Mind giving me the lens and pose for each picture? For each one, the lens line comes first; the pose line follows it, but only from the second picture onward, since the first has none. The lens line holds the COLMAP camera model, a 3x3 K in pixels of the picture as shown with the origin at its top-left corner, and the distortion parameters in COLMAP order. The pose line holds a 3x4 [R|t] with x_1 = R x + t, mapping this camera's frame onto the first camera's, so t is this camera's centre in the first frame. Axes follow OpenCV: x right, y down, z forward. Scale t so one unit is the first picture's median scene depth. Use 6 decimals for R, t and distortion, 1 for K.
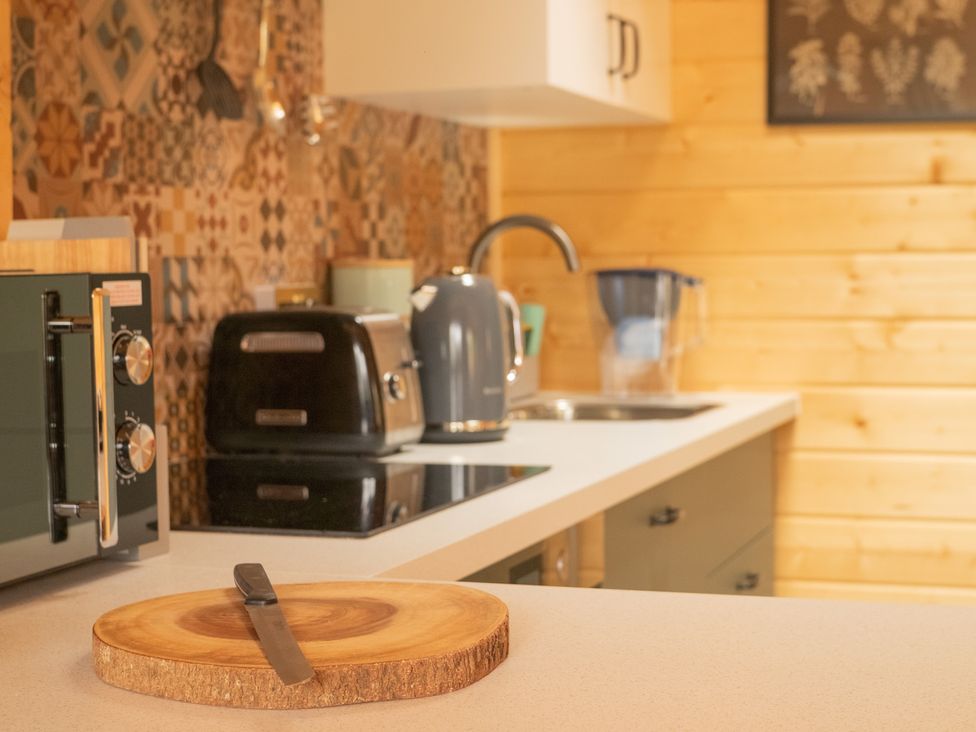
lens RADIAL K [[1735.3, 0, 488.0], [0, 1735.3, 366.0], [0, 0, 1]] dist [-0.066246, -0.187938]
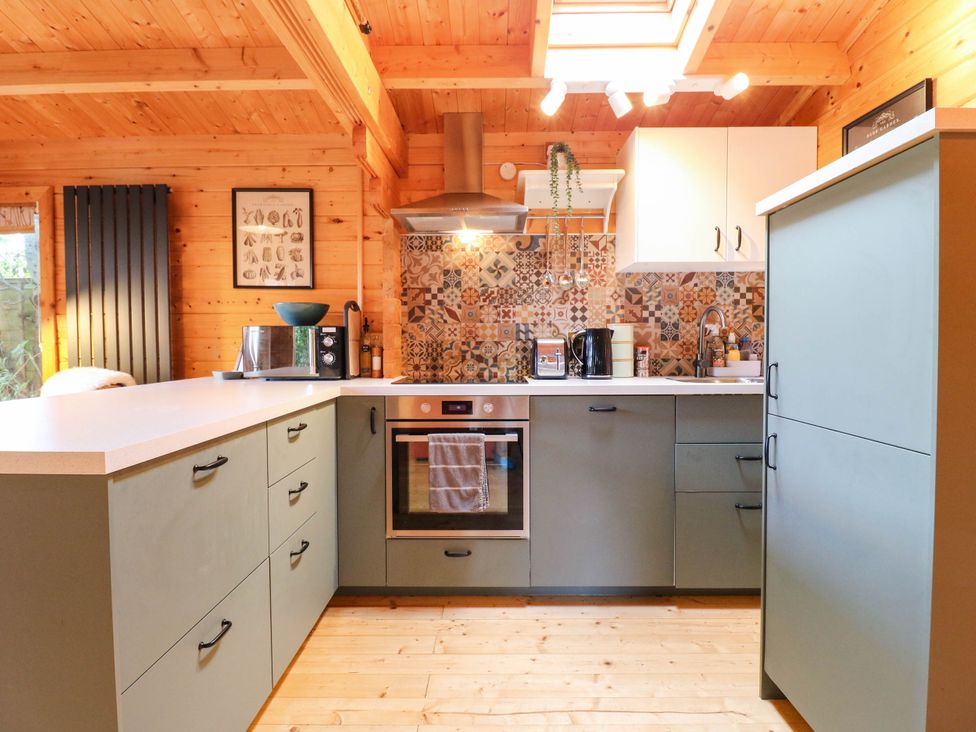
lens RADIAL K [[512.2, 0, 493.5], [0, 512.2, 357.6], [0, 0, 1]] dist [0.003110, -0.015215]
pose [[0.329529, 0.046063, -0.943021, 0.882557], [-0.054500, 0.998072, 0.029707, -0.017483], [0.942571, 0.041606, 0.331404, 0.568752]]
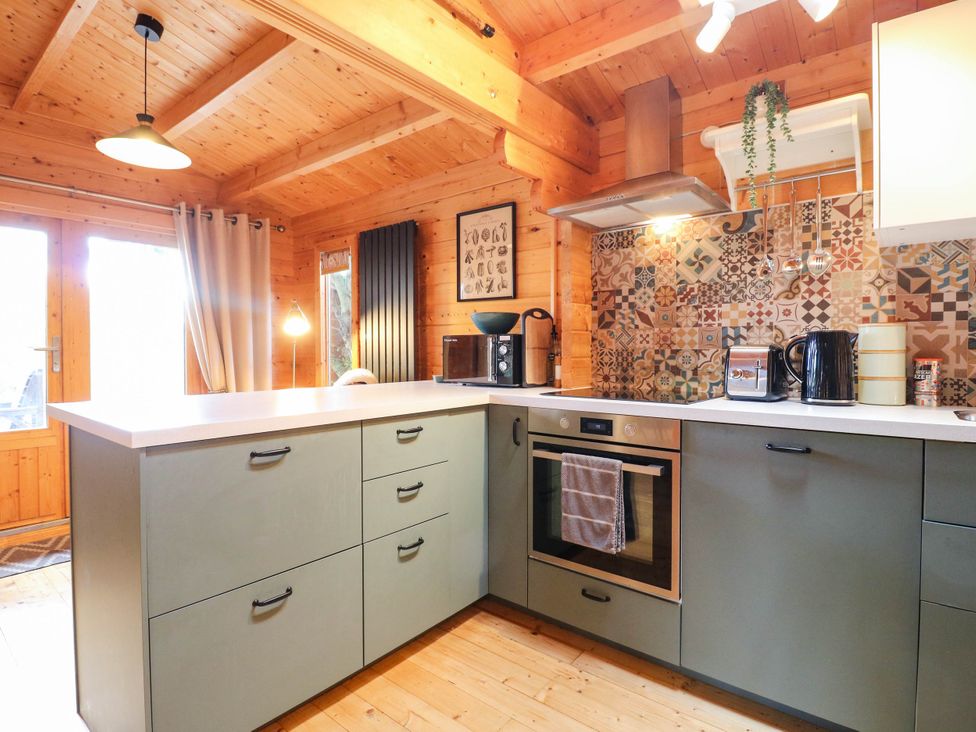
lens RADIAL K [[512.2, 0, 493.5], [0, 512.2, 357.6], [0, 0, 1]] dist [0.003110, -0.015215]
pose [[-0.326708, 0.032282, -0.944574, 0.799701], [-0.045012, 0.997751, 0.049668, -0.035332], [0.944053, 0.058744, -0.324520, 0.908770]]
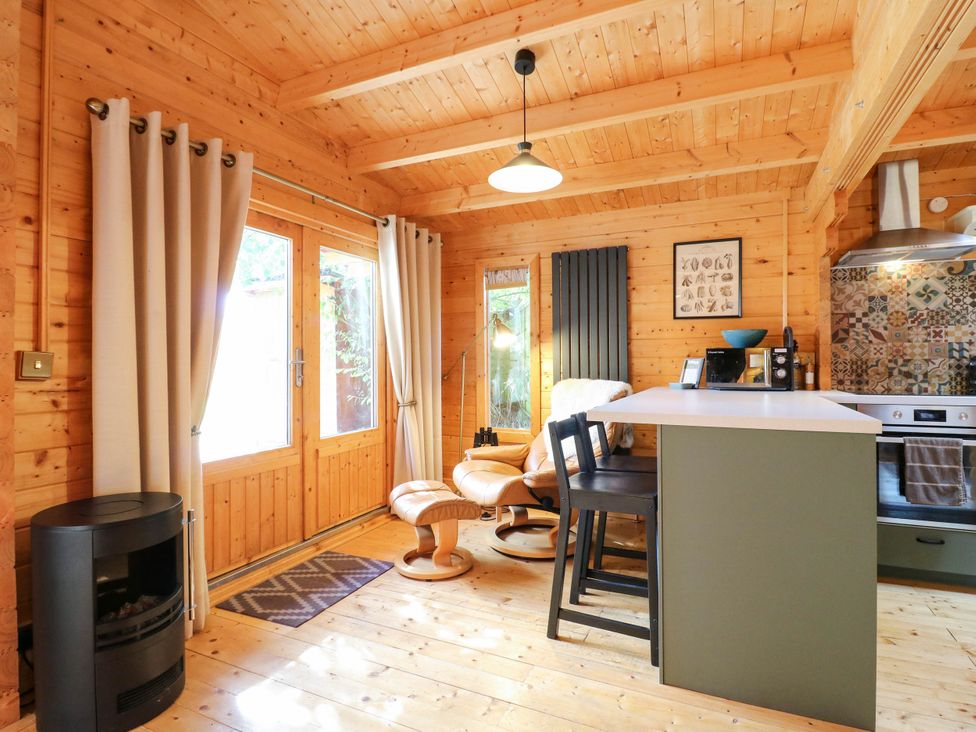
lens RADIAL K [[512.2, 0, 493.5], [0, 512.2, 357.6], [0, 0, 1]] dist [0.003110, -0.015215]
pose [[-0.083523, 0.009155, -0.996464, 1.132788], [-0.046688, 0.998824, 0.013090, 0.009470], [0.995412, 0.047616, -0.082997, 0.000341]]
